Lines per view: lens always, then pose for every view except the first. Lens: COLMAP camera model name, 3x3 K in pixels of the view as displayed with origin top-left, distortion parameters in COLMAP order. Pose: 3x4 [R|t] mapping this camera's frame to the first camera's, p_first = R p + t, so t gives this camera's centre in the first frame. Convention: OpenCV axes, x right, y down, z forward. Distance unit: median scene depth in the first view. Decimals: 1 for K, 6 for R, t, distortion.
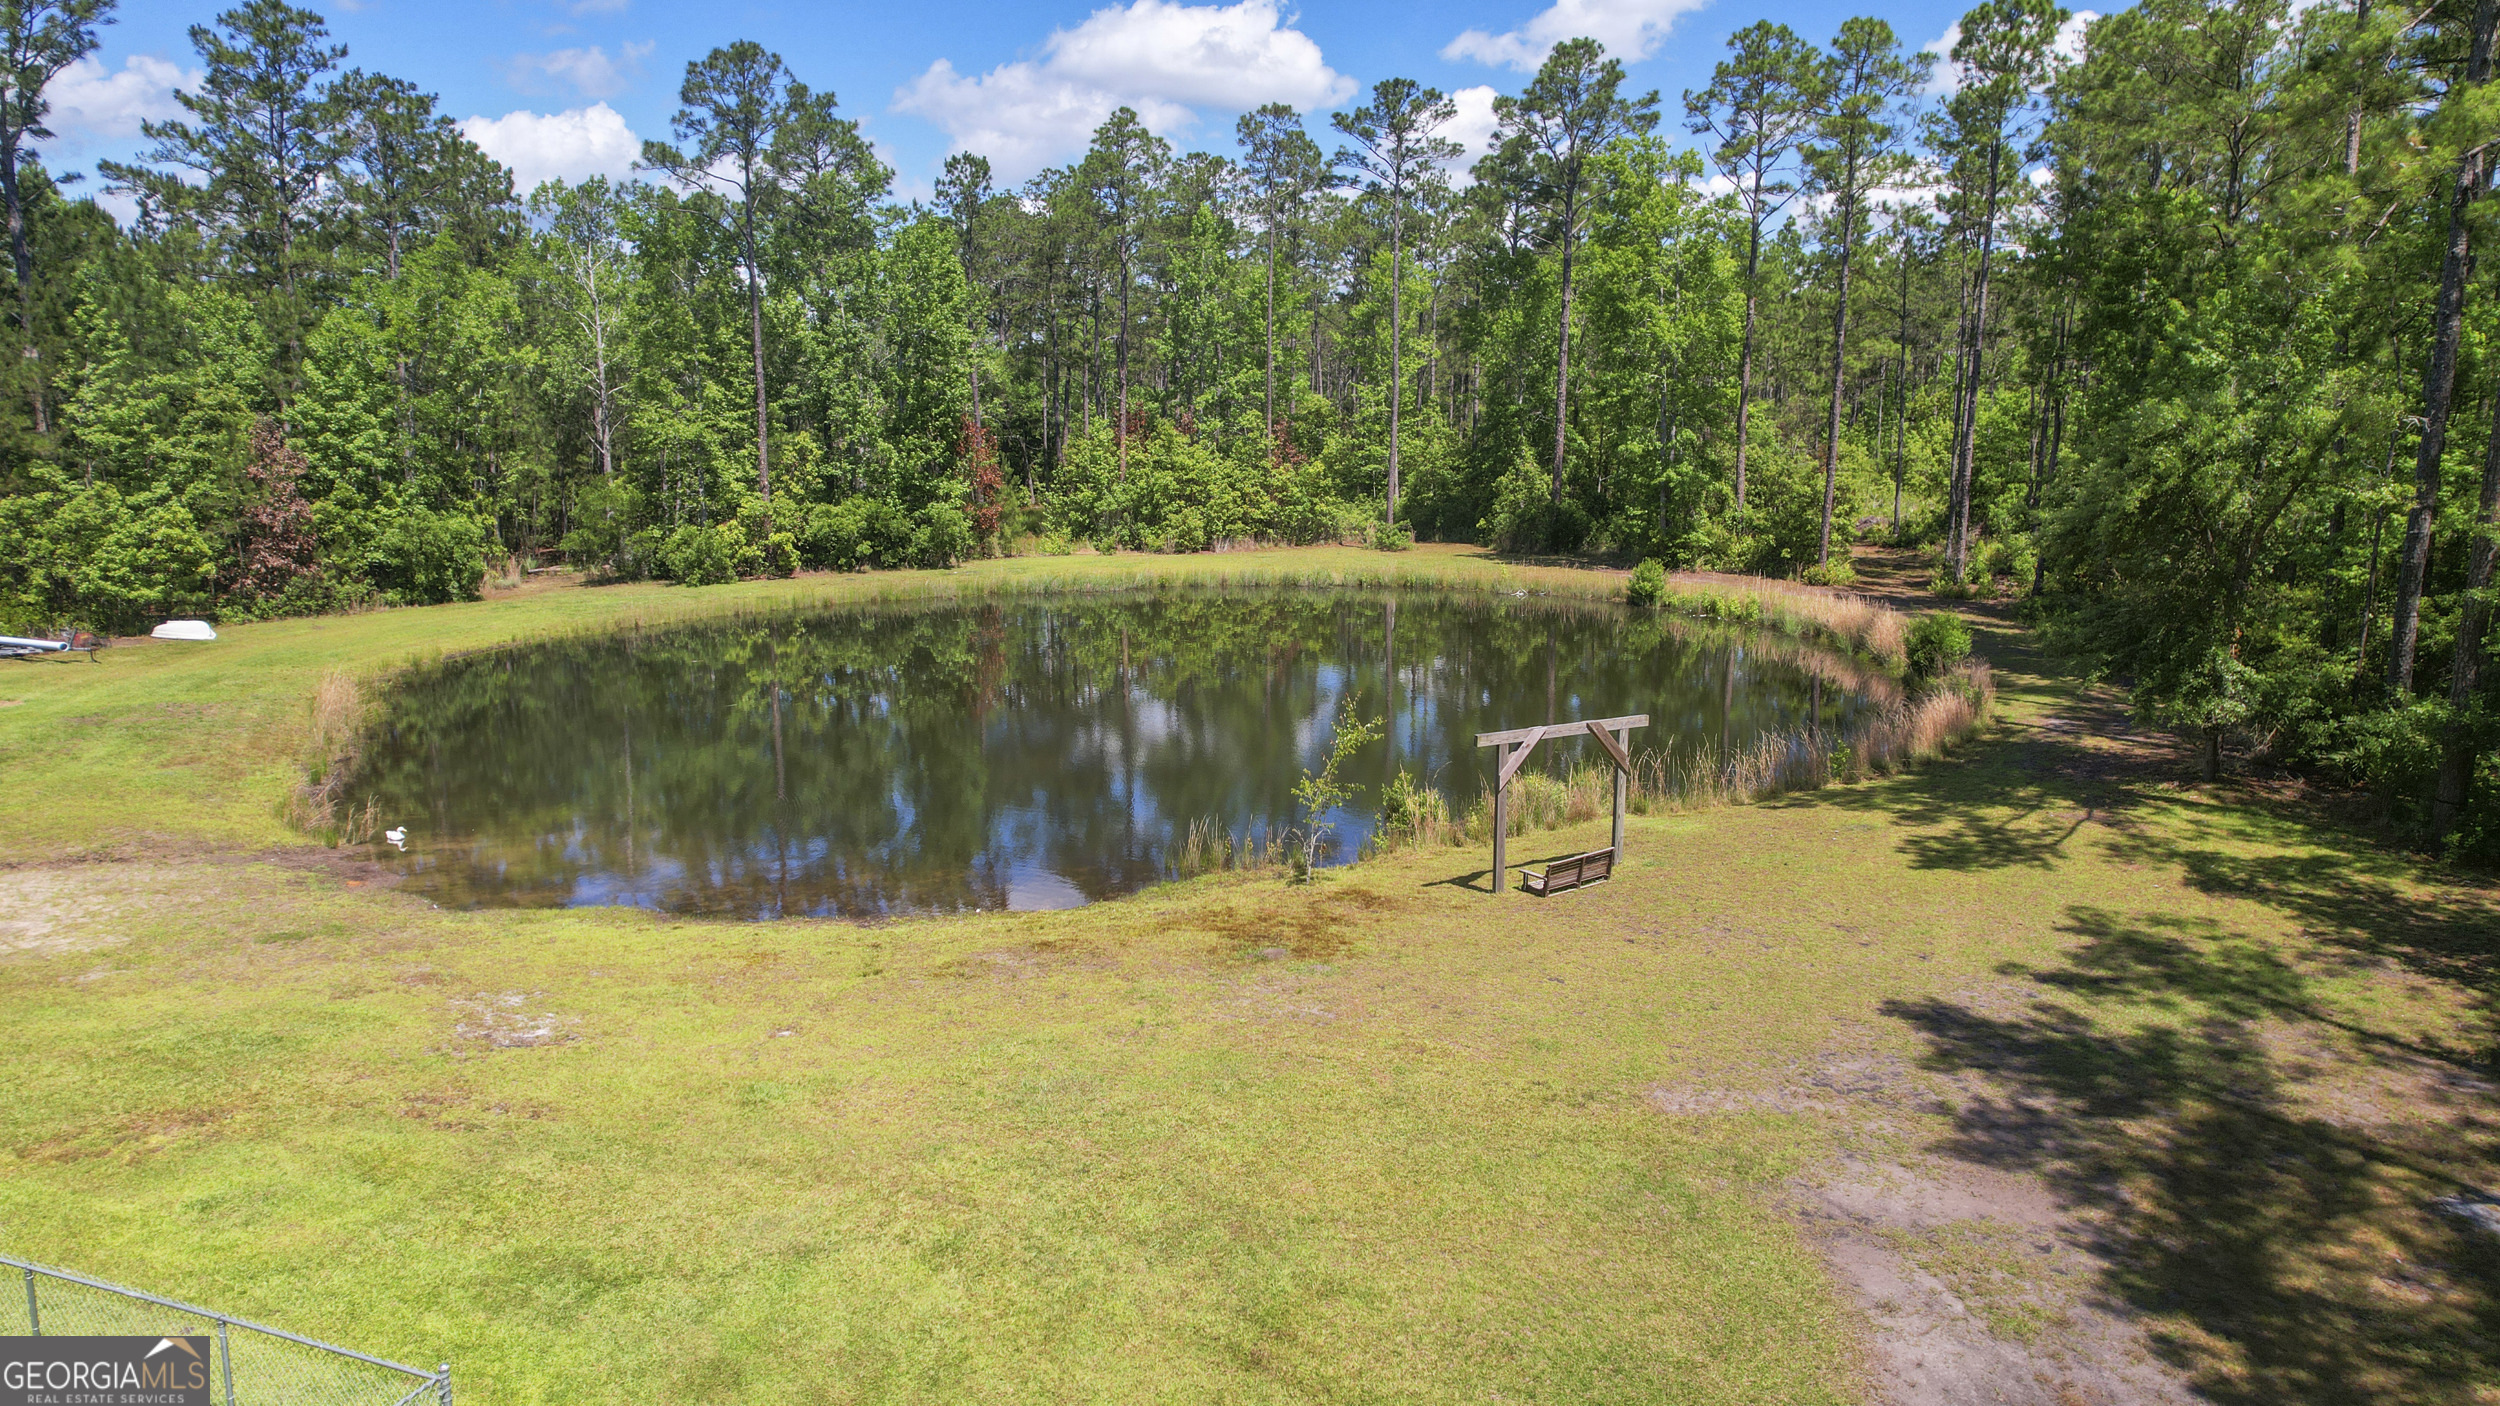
lens RADIAL K [[1583.1, 0, 1258.6], [0, 1583.1, 702.5], [0, 0, 1]] dist [-0.084106, 0.069666]
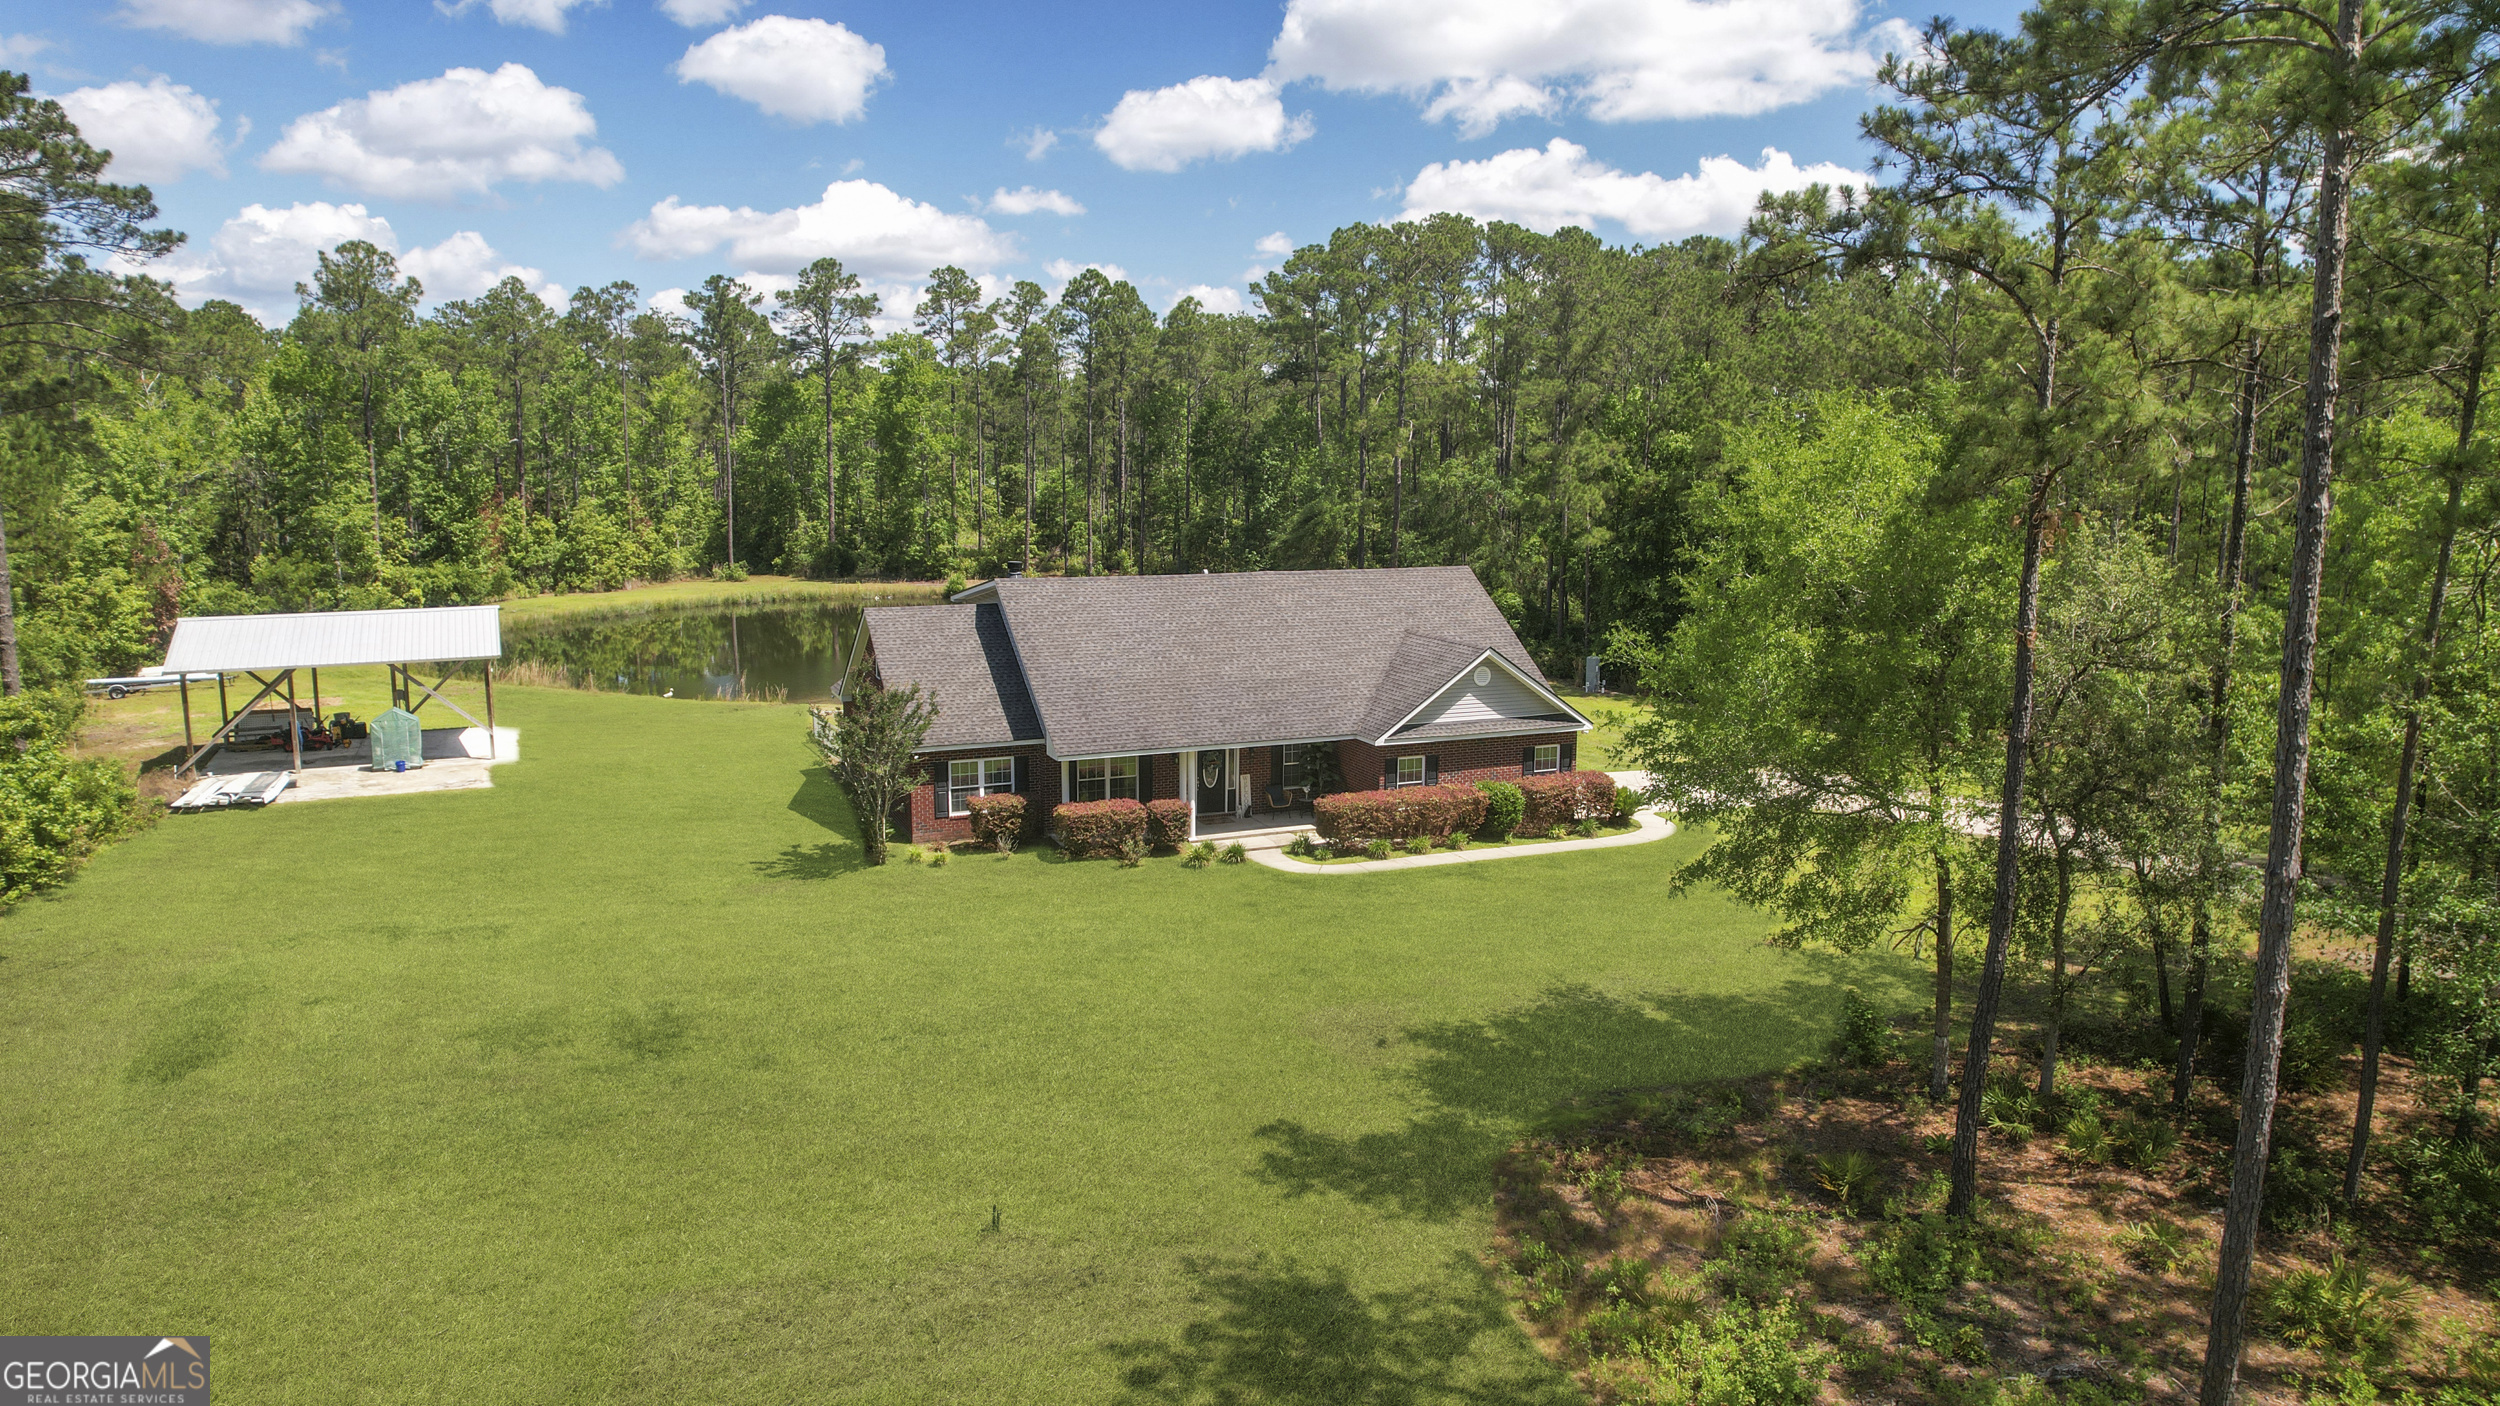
lens RADIAL K [[1583.1, 0, 1258.6], [0, 1583.1, 702.5], [0, 0, 1]] dist [-0.084106, 0.069666]
pose [[0.728192, -0.111047, 0.676317, -0.618304], [0.127388, 0.991521, 0.025643, 0.046895], [-0.673430, 0.067481, 0.736164, -0.463110]]
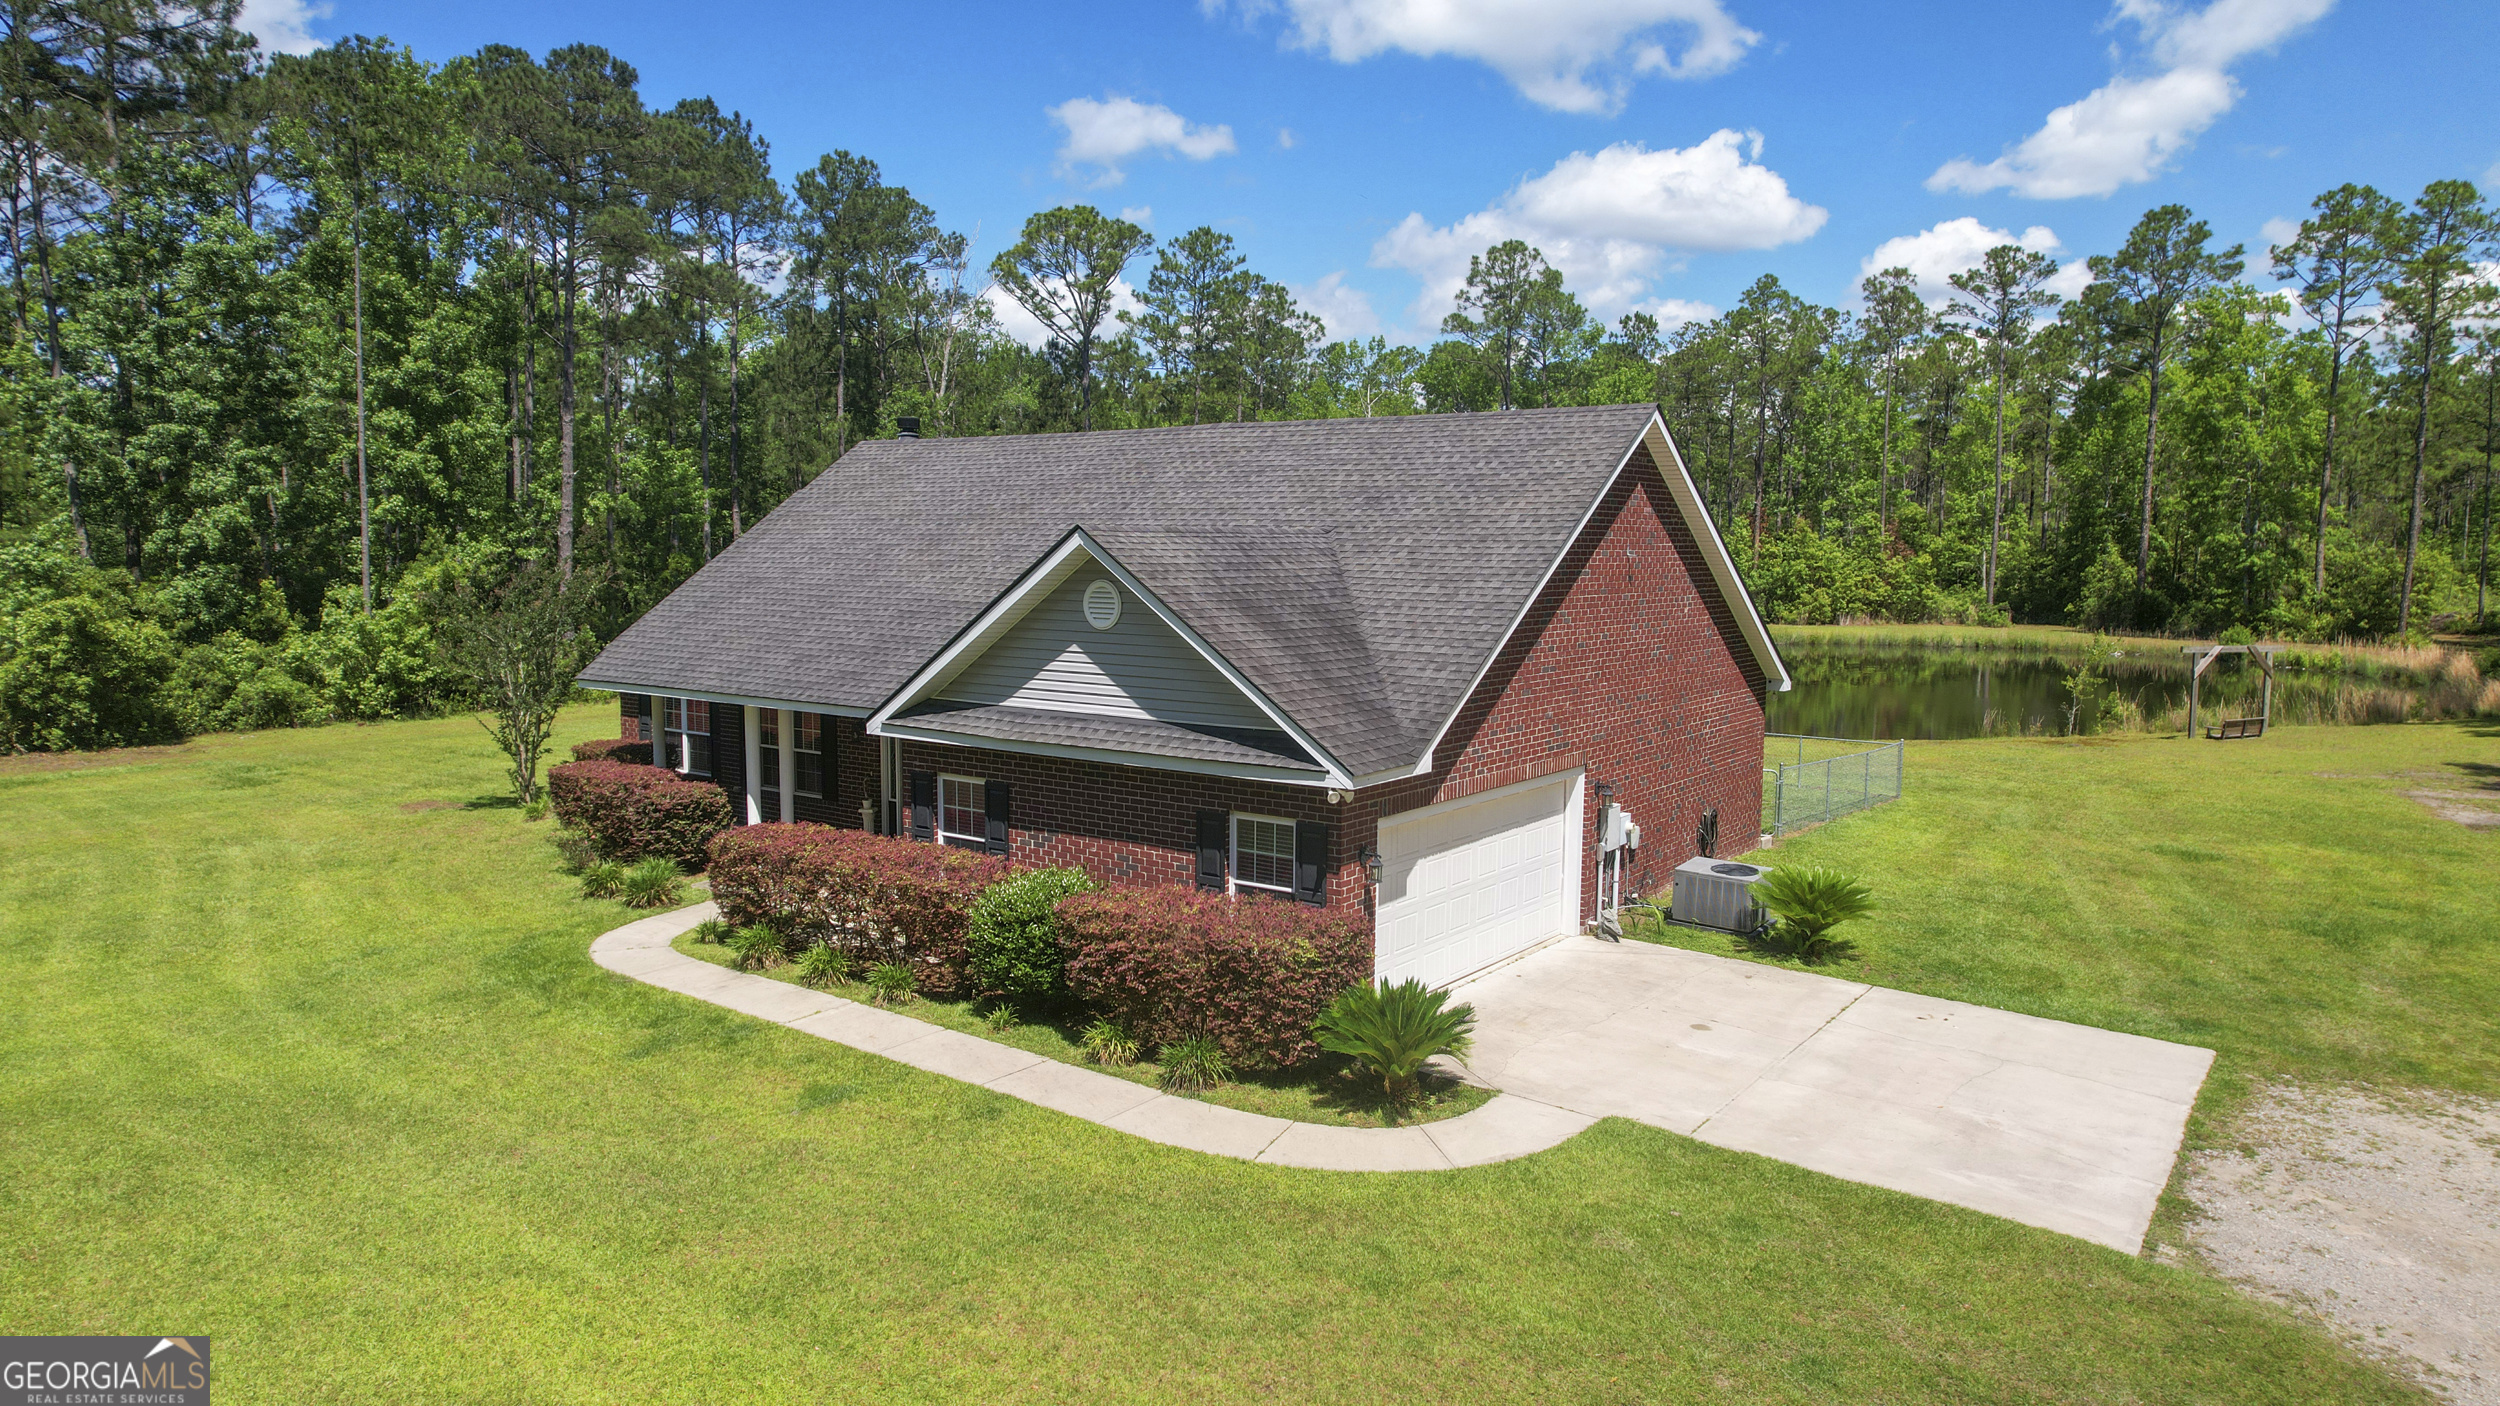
lens RADIAL K [[1583.1, 0, 1258.6], [0, 1583.1, 702.5], [0, 0, 1]] dist [-0.084106, 0.069666]
pose [[0.957578, 0.032012, -0.286389, -0.116457], [-0.056041, 0.995524, -0.076105, 0.089419], [0.282671, 0.088926, 0.955086, -0.313140]]
